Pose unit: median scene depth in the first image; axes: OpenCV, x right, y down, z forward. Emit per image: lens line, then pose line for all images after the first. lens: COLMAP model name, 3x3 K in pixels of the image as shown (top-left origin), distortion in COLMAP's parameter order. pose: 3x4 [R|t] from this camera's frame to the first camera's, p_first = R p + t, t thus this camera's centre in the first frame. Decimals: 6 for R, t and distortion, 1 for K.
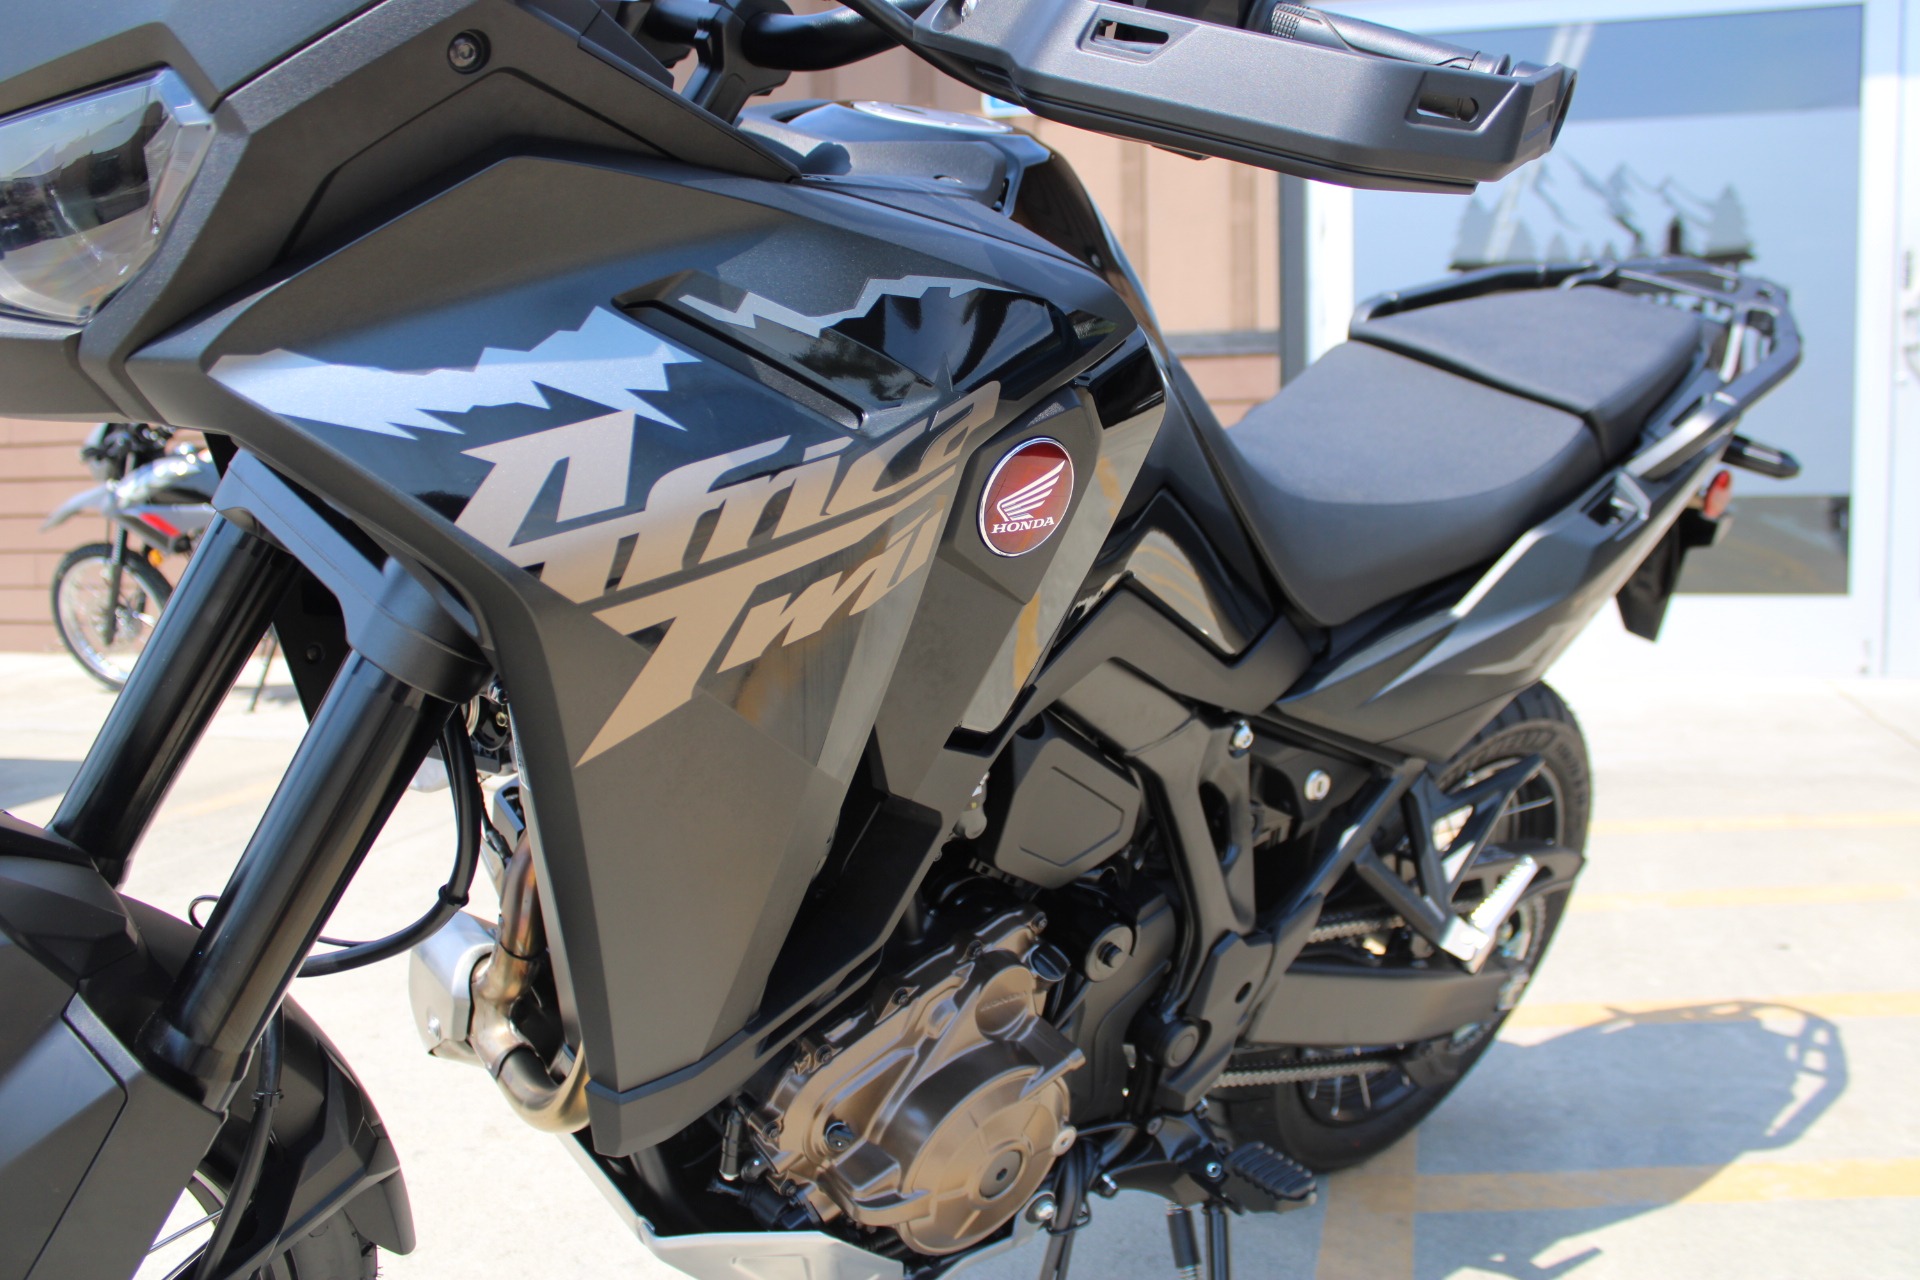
lens RADIAL K [[1640.9, 0, 959.1], [0, 1640.9, 615.0], [0, 0, 1]] dist [-0.148548, 0.130896]
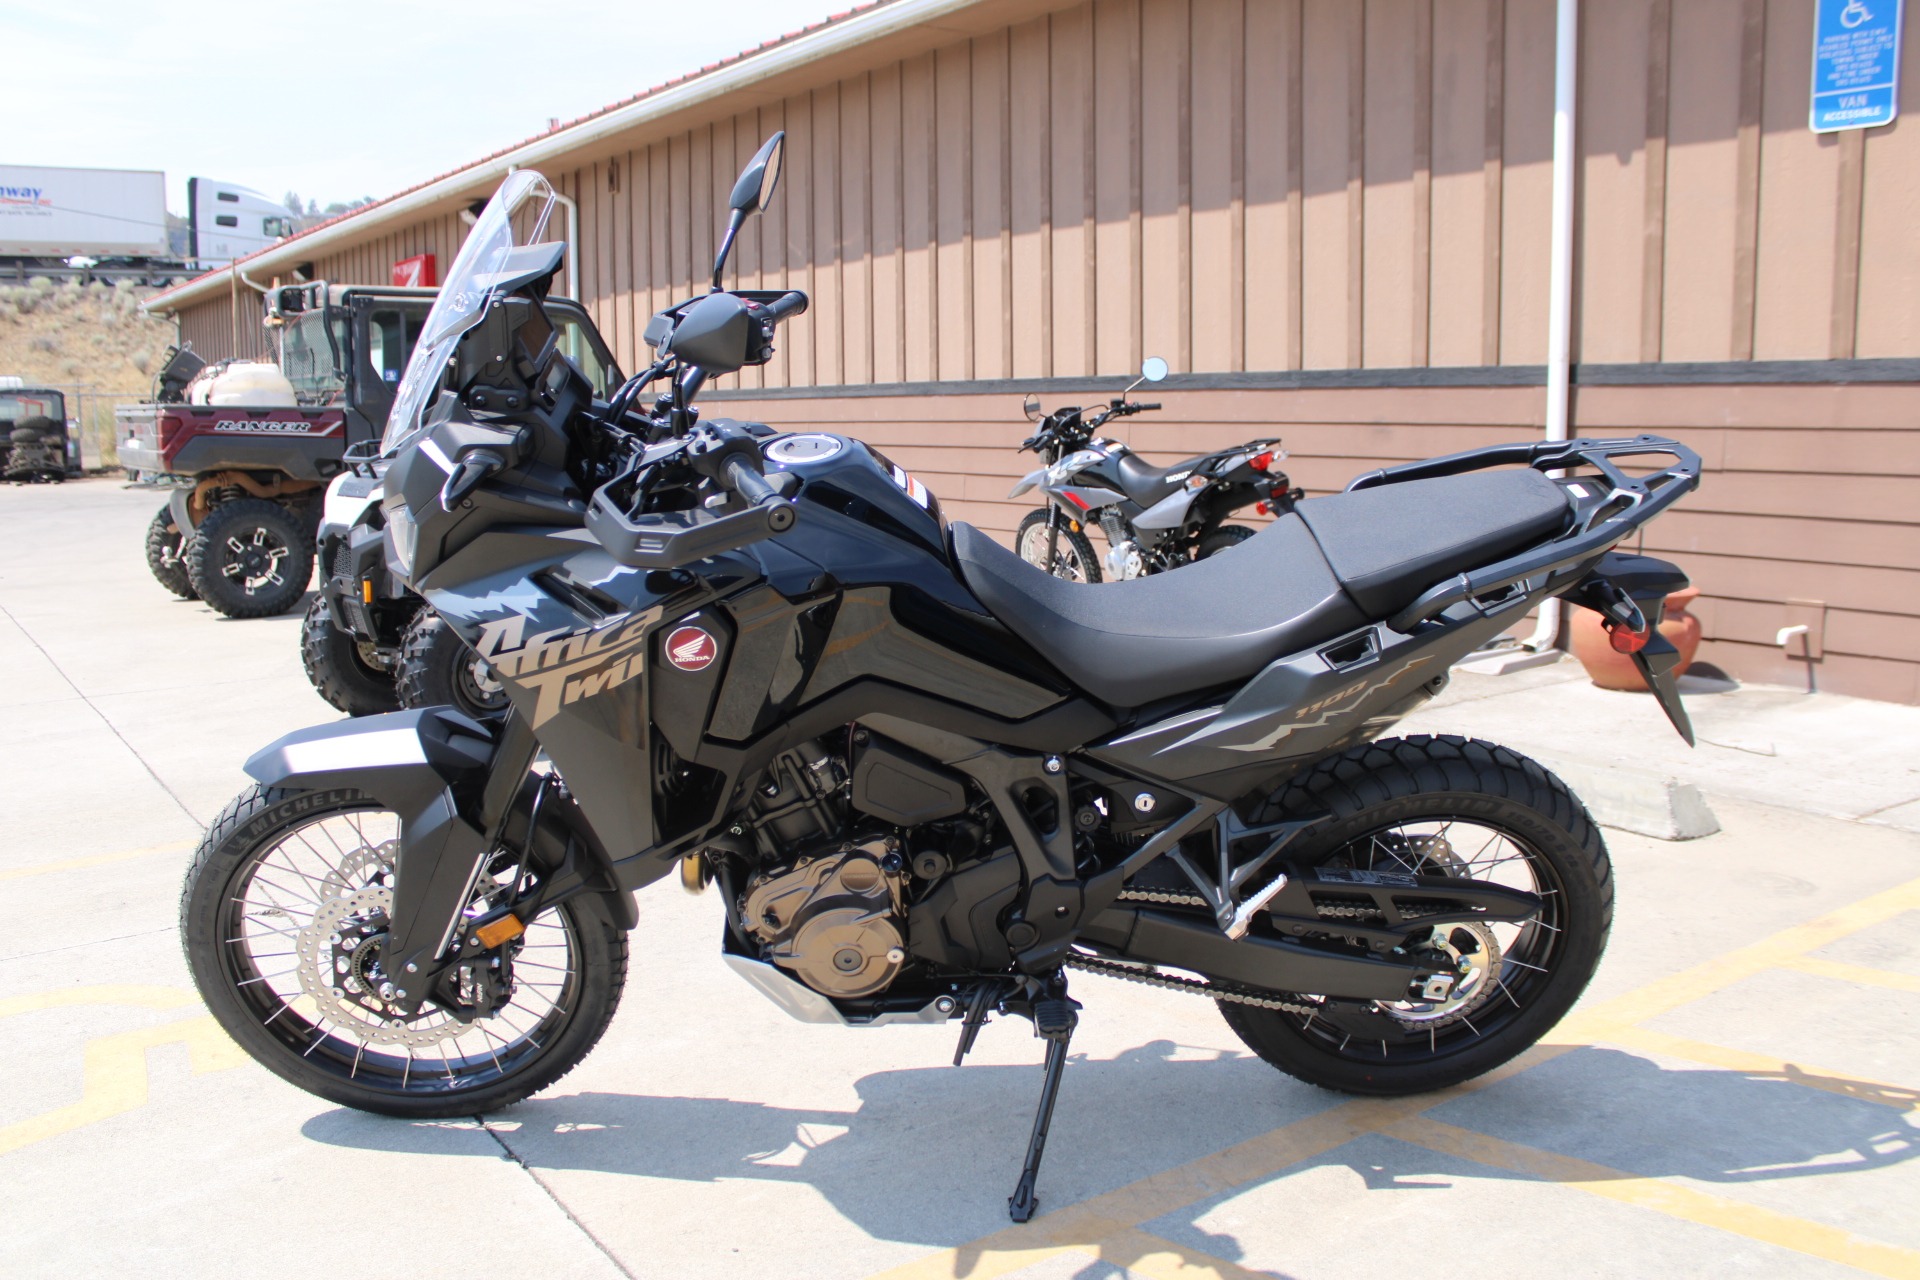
lens RADIAL K [[1644.7, 0, 968.0], [0, 1644.7, 630.2], [0, 0, 1]] dist [-0.165253, 0.151121]
pose [[0.780486, 0.097290, -0.617556, 1.072444], [-0.067614, 0.995159, 0.071326, -0.172020], [0.621506, -0.013914, 0.783286, -0.390363]]
